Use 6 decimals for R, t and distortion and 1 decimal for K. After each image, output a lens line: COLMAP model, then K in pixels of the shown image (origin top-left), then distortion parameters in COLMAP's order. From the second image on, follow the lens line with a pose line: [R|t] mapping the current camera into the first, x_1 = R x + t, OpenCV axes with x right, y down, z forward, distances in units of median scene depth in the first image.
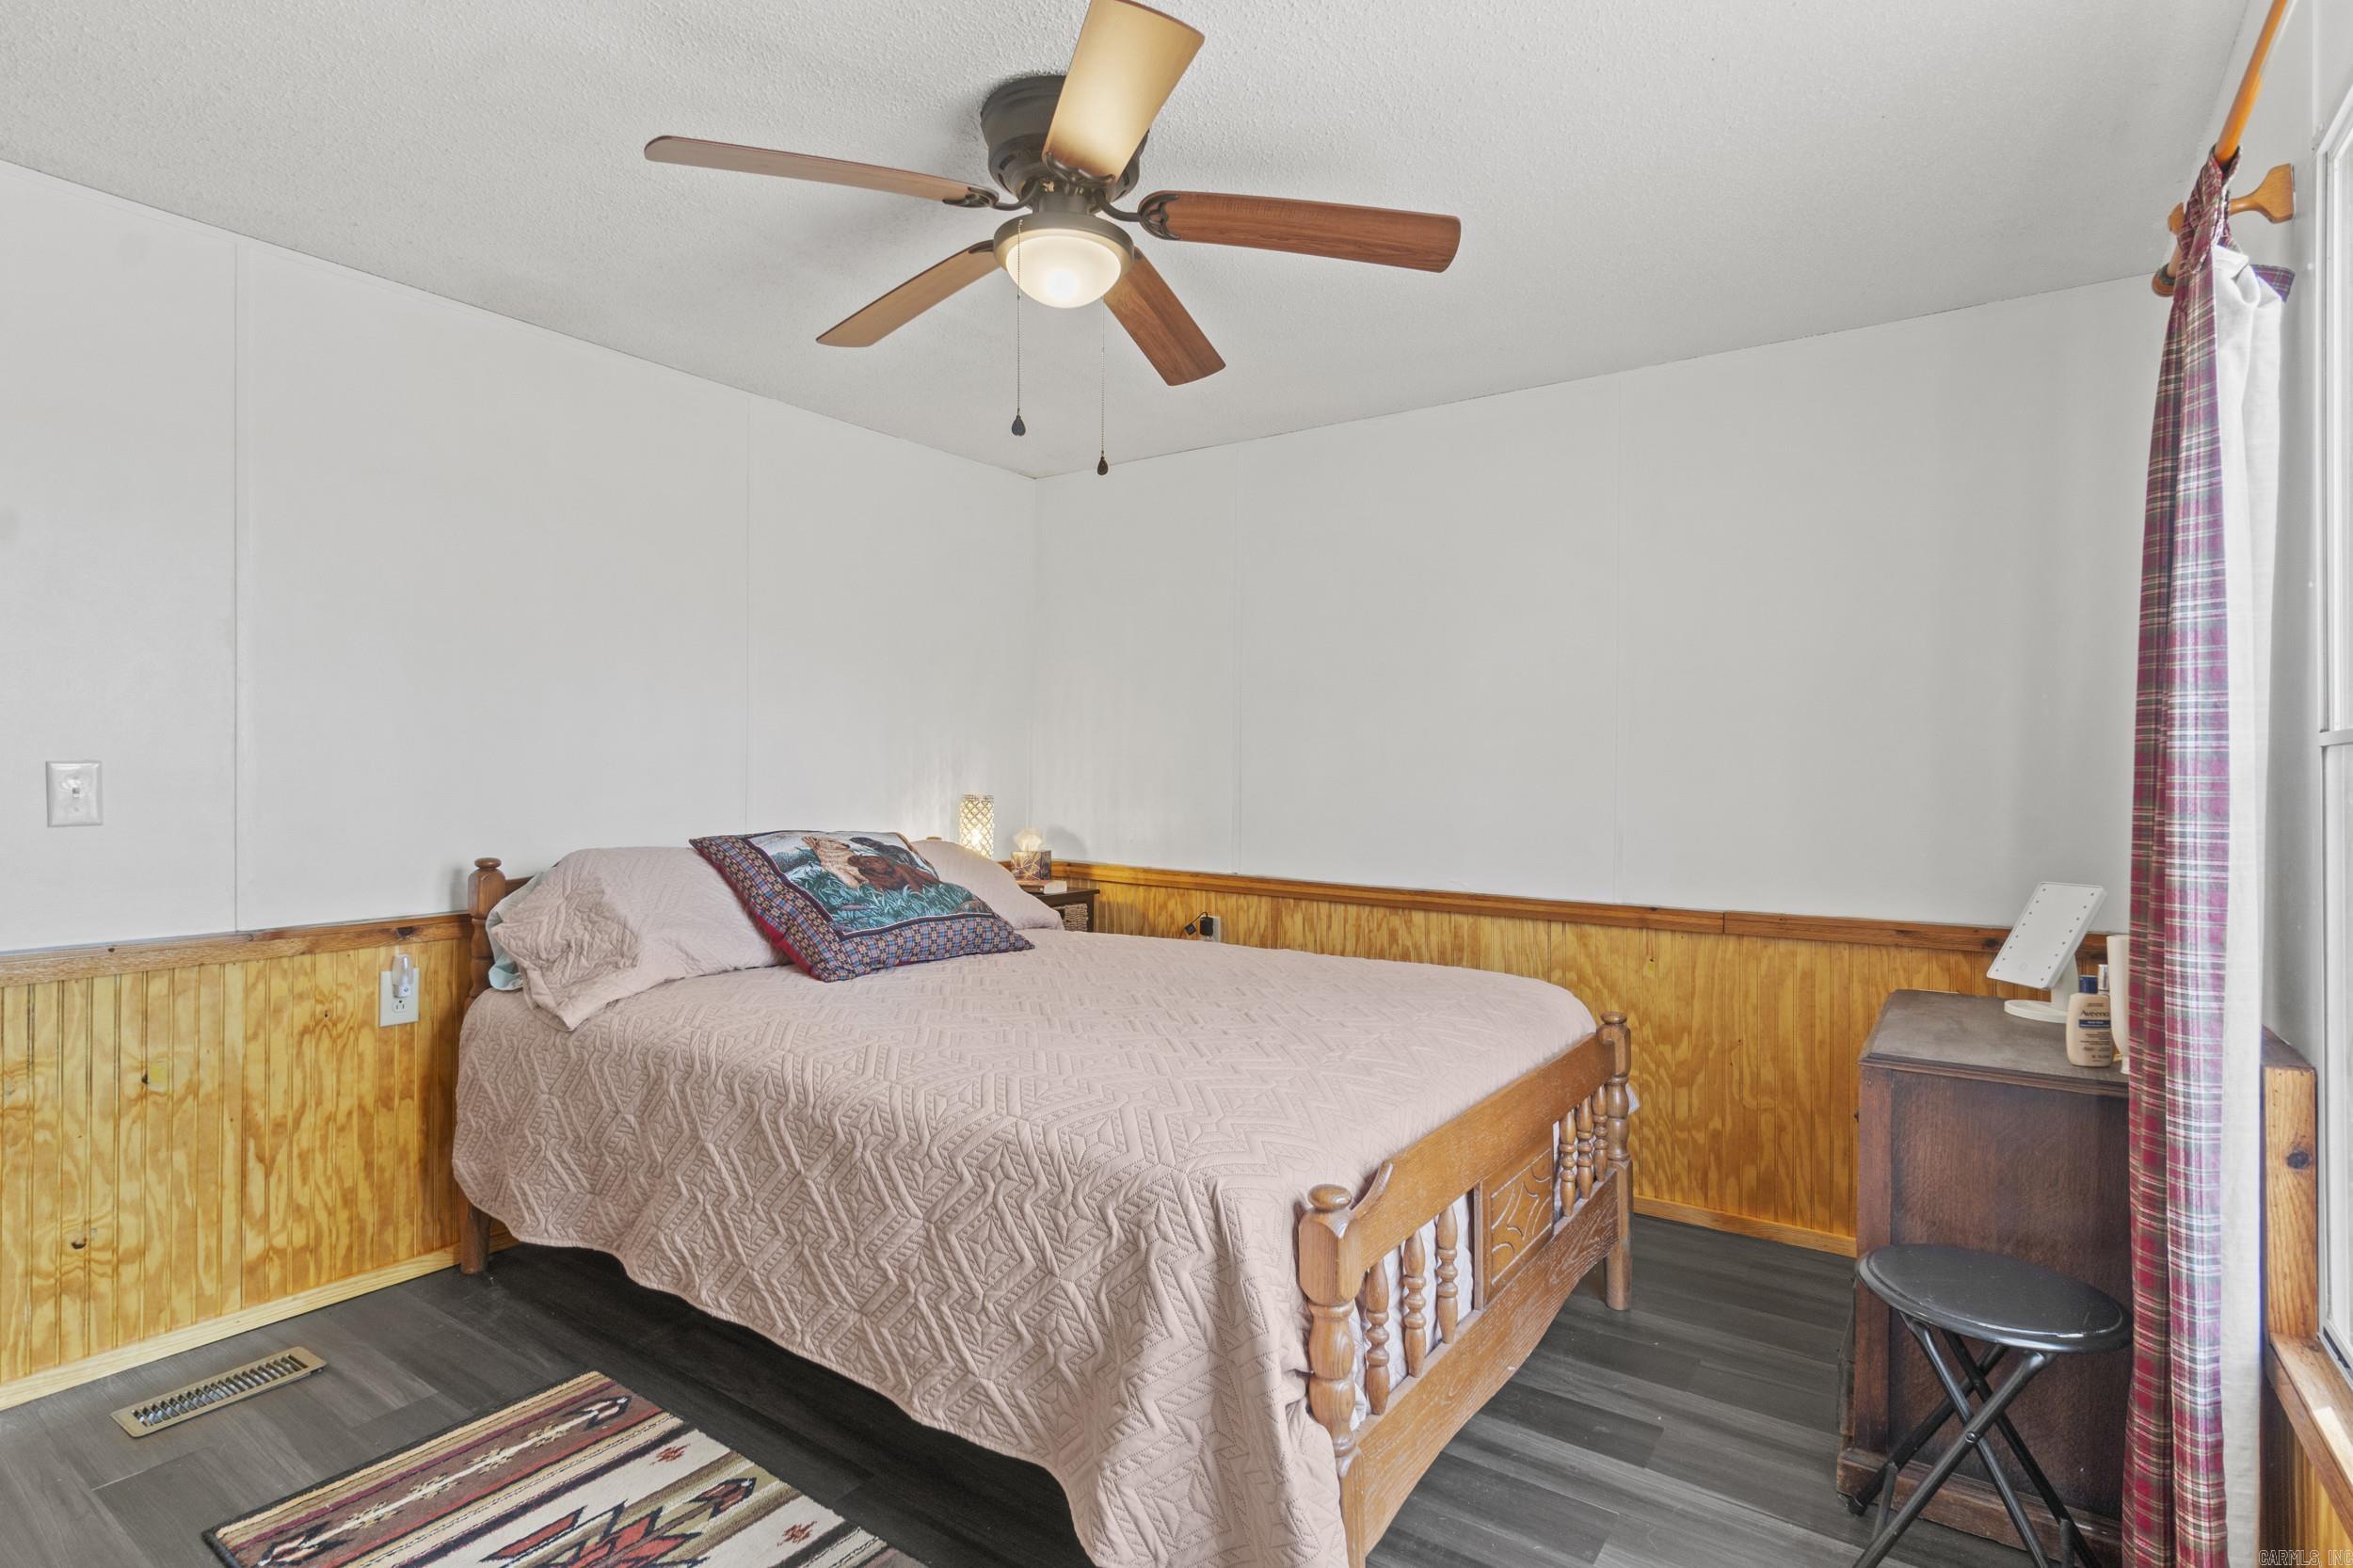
lens RADIAL K [[1196.5, 0, 1179.3], [0, 1196.5, 777.8], [0, 0, 1]] dist [-0.007578, 0.002466]
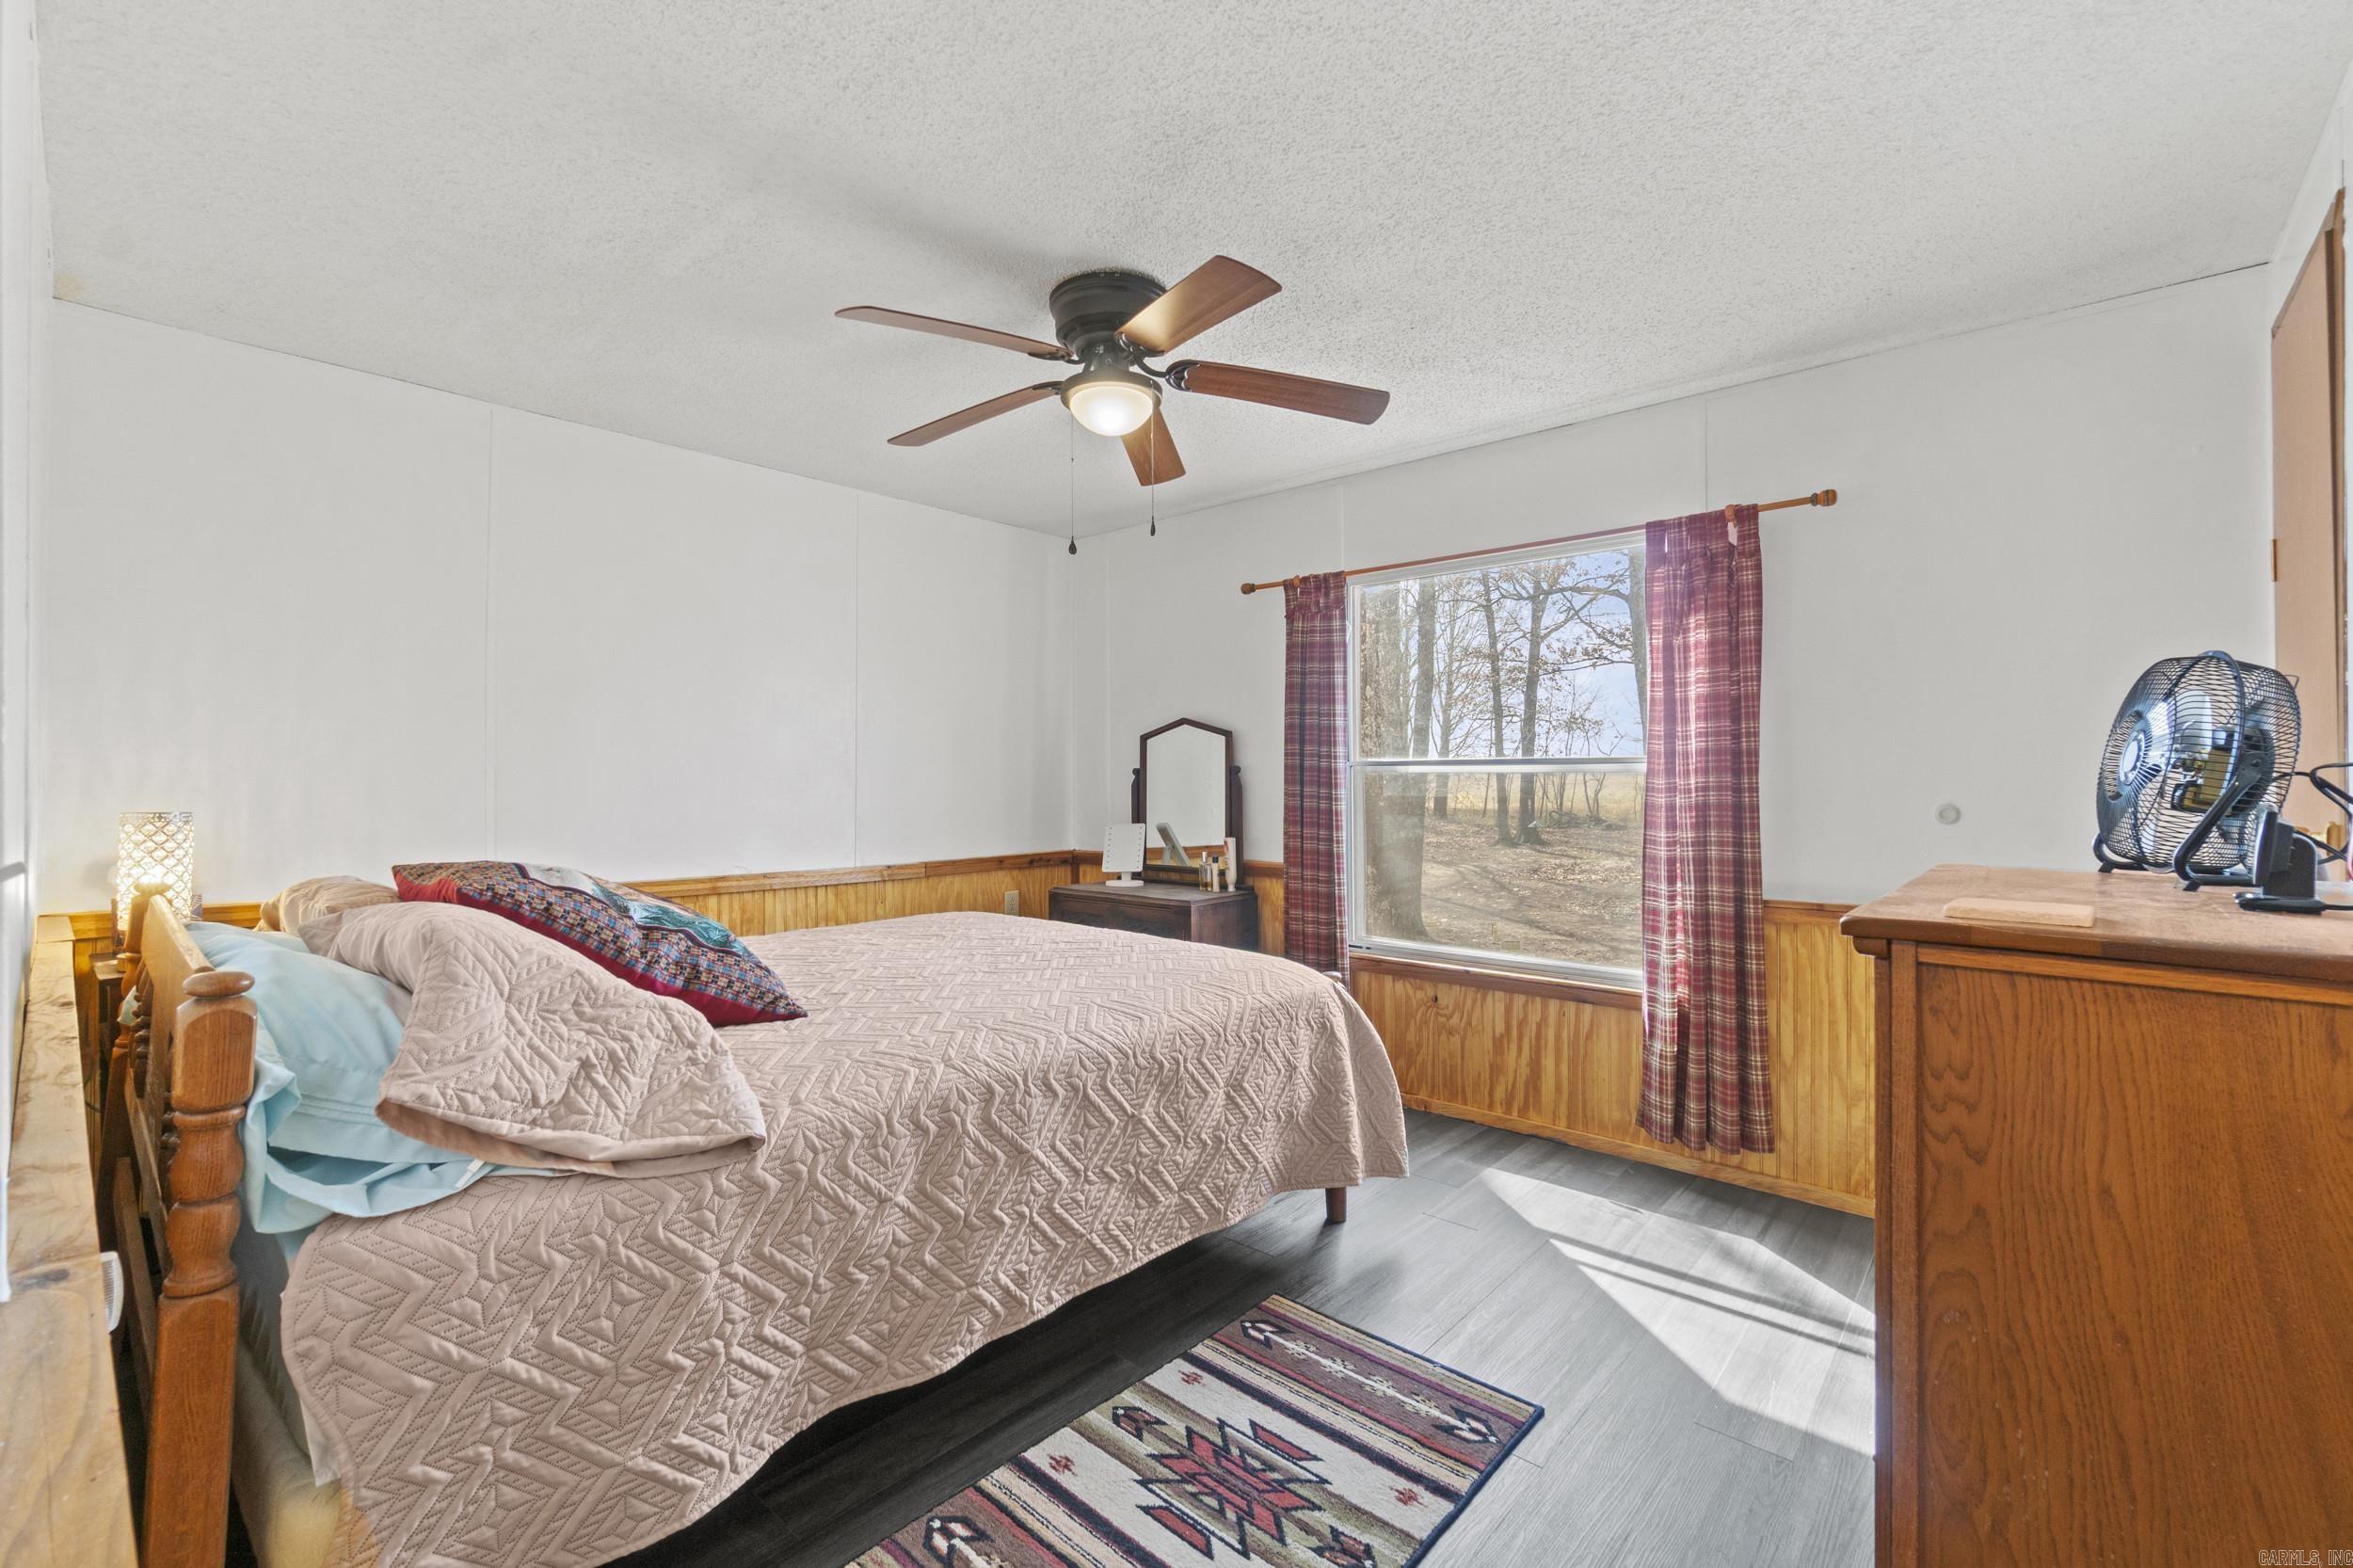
lens RADIAL K [[1003.6, 0, 1180.8], [0, 1003.6, 773.7], [0, 0, 1]] dist [-0.009776, -0.000152]
pose [[0.091077, 0.001662, 0.995842, -1.263273], [0.002313, 0.999996, -0.001881, -0.003134], [-0.995841, 0.002474, 0.091073, 0.839403]]
